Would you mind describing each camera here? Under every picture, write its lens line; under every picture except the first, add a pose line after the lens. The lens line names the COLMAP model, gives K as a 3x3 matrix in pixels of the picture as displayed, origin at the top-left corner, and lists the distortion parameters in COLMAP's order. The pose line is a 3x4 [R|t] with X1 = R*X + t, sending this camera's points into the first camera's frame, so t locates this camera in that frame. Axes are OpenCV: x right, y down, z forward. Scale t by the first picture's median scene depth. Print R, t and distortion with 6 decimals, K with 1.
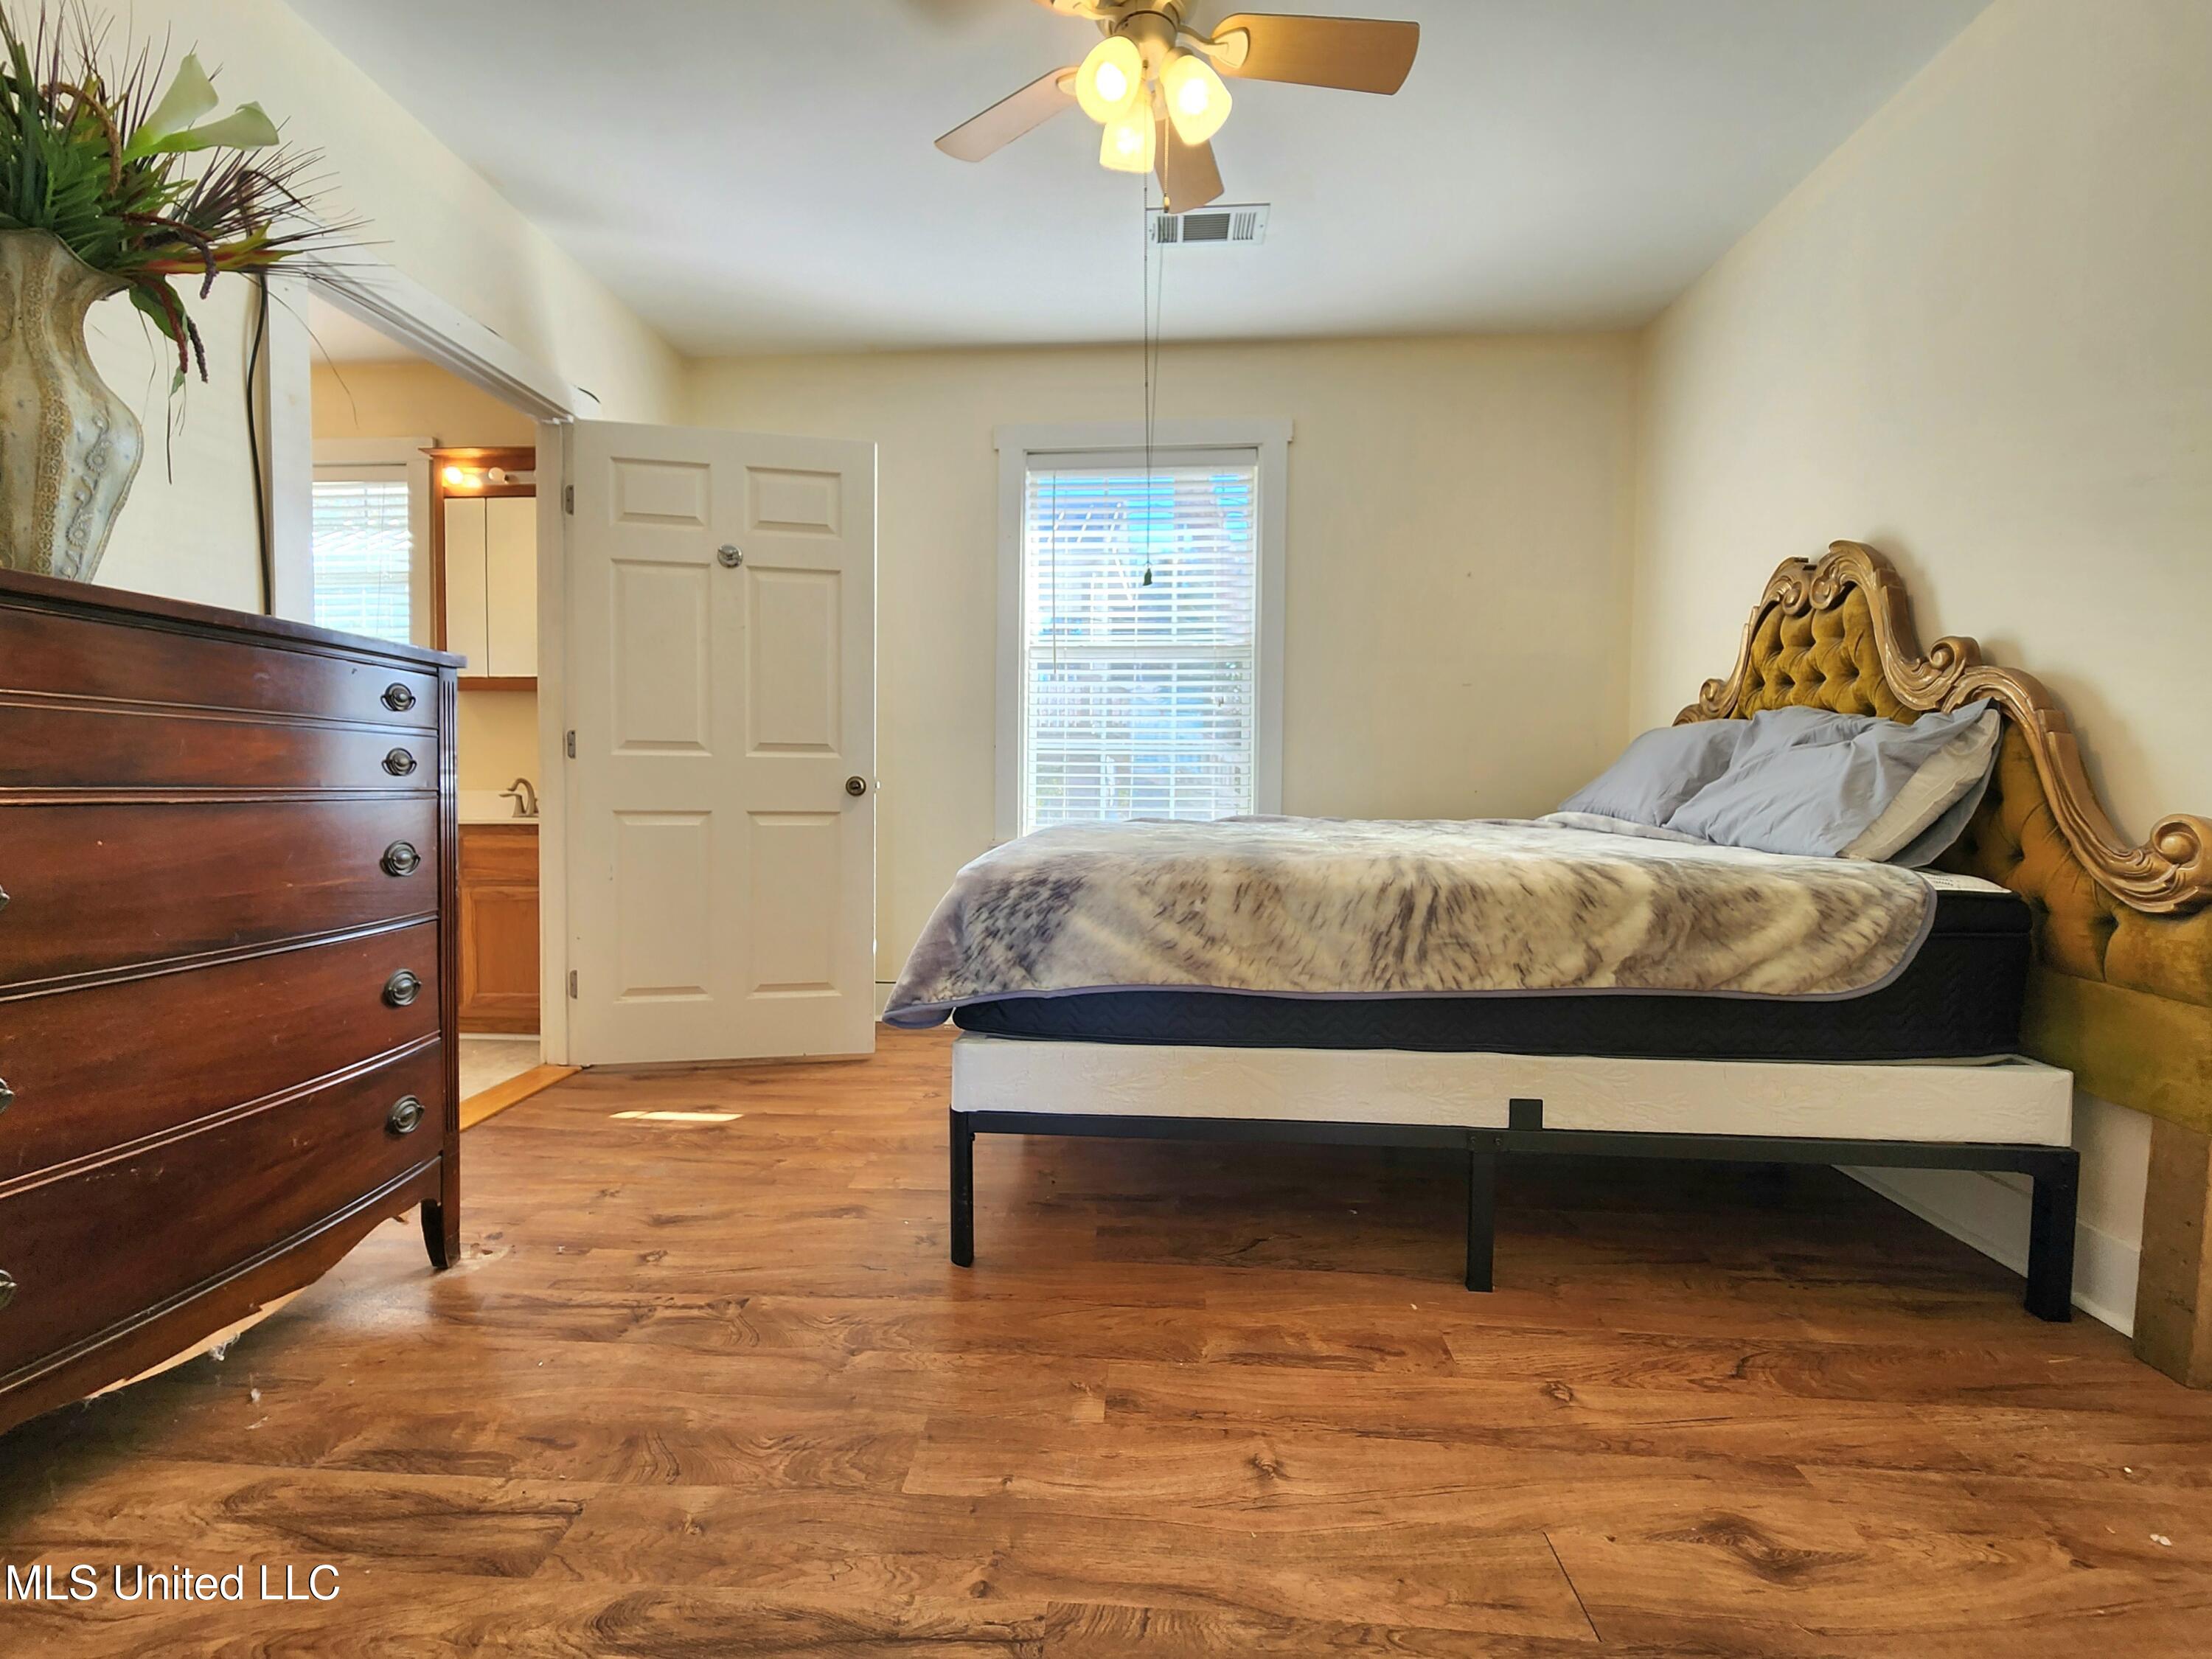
lens RADIAL K [[957.3, 0, 1104.8], [0, 957.3, 819.8], [0, 0, 1]] dist [0.000607, -0.000264]
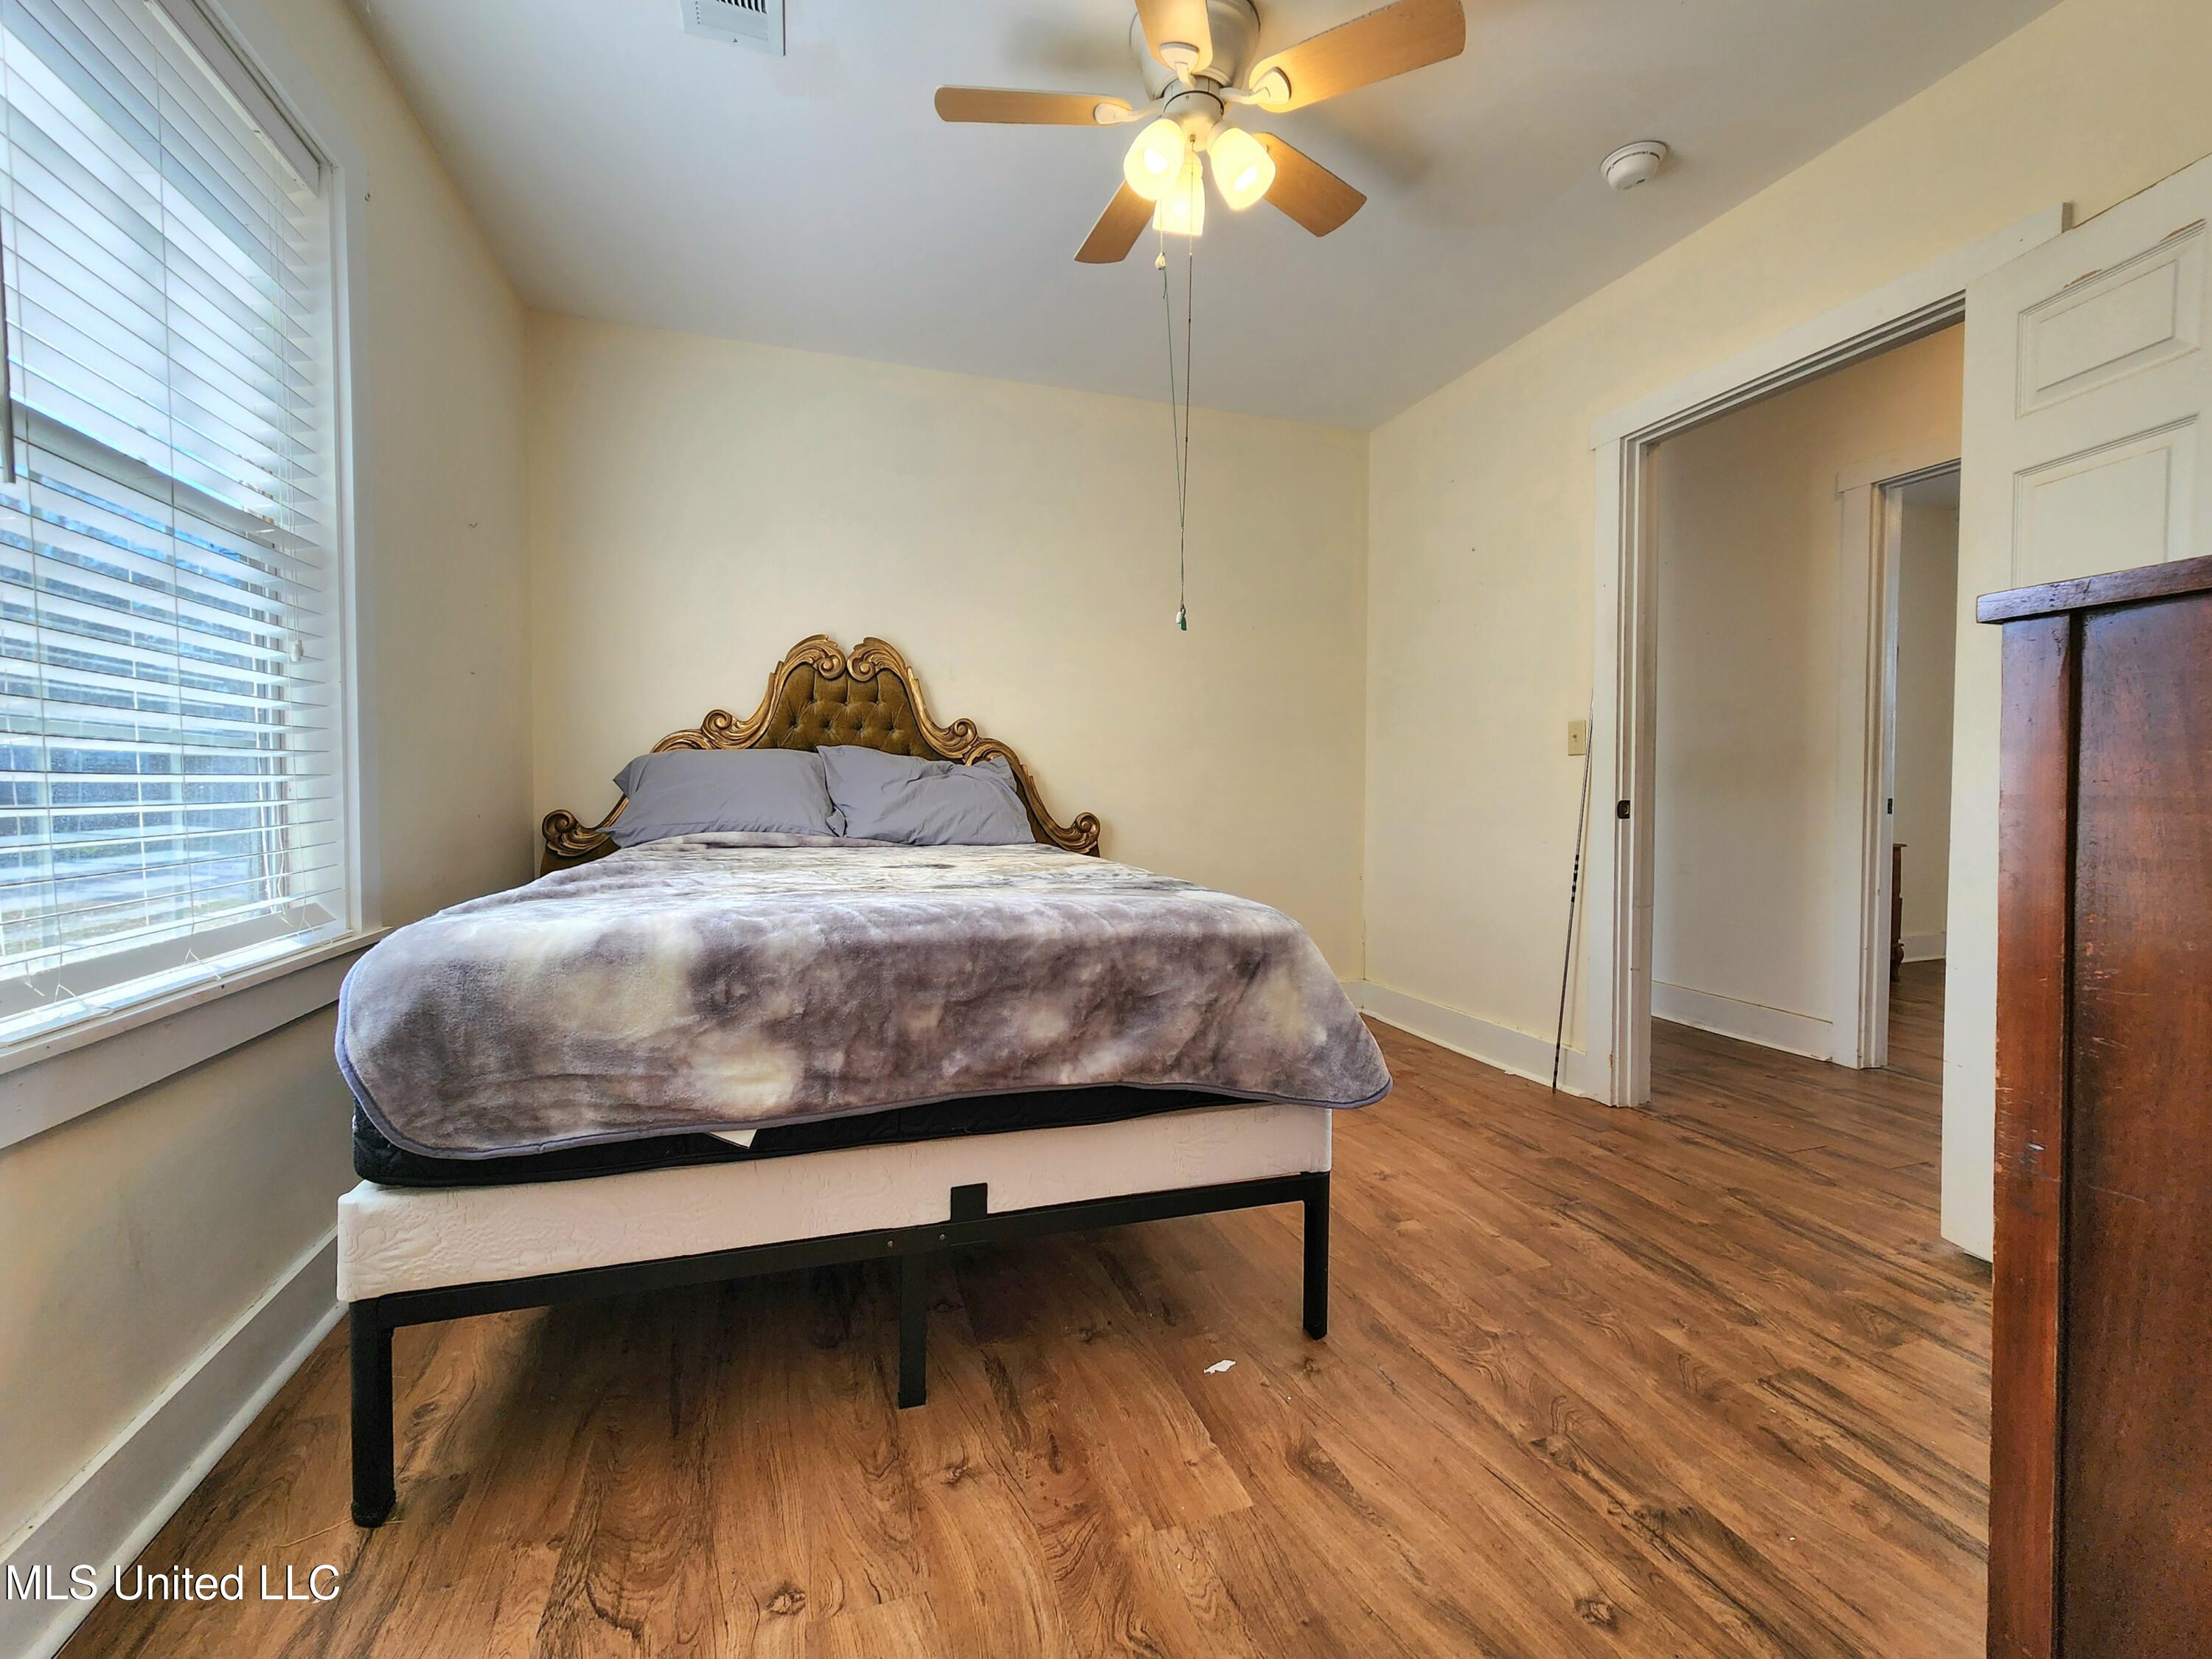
lens RADIAL K [[957.3, 0, 1104.8], [0, 957.3, 819.8], [0, 0, 1]] dist [0.000607, -0.000264]
pose [[-0.404209, -0.038600, 0.913852, -1.025472], [0.027094, 0.998165, 0.054145, -0.108330], [-0.914265, 0.046646, -0.402422, 1.752171]]
